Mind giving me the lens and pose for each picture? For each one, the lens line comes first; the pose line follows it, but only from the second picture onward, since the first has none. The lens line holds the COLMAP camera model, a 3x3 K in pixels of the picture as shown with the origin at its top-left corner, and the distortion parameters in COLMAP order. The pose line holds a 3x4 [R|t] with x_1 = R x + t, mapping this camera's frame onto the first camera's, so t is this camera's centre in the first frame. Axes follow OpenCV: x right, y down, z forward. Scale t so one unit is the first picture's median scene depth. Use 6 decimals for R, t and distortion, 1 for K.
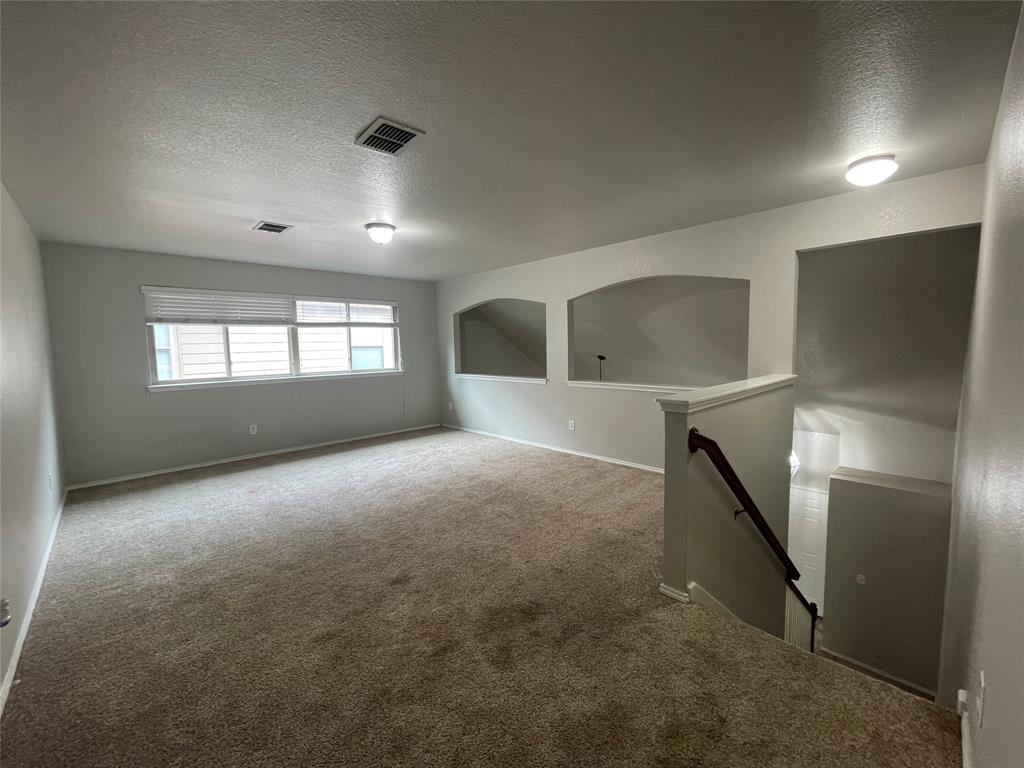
lens RADIAL K [[417.8, 0, 514.2], [0, 417.8, 379.7], [0, 0, 1]] dist [-0.001013, 0.000154]
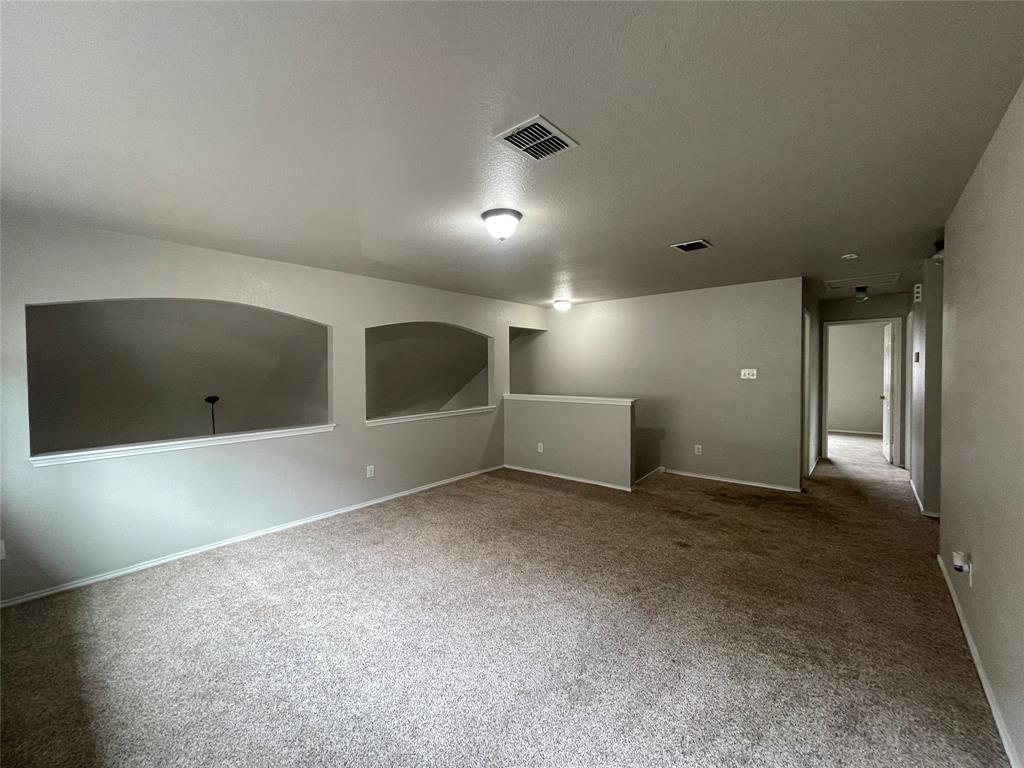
lens RADIAL K [[417.8, 0, 514.2], [0, 417.8, 379.7], [0, 0, 1]] dist [-0.001013, 0.000154]
pose [[-0.091625, -0.005151, 0.995780, -0.888857], [0.097850, 0.995101, 0.014151, -0.074951], [-0.990974, 0.098734, -0.090672, 0.904730]]
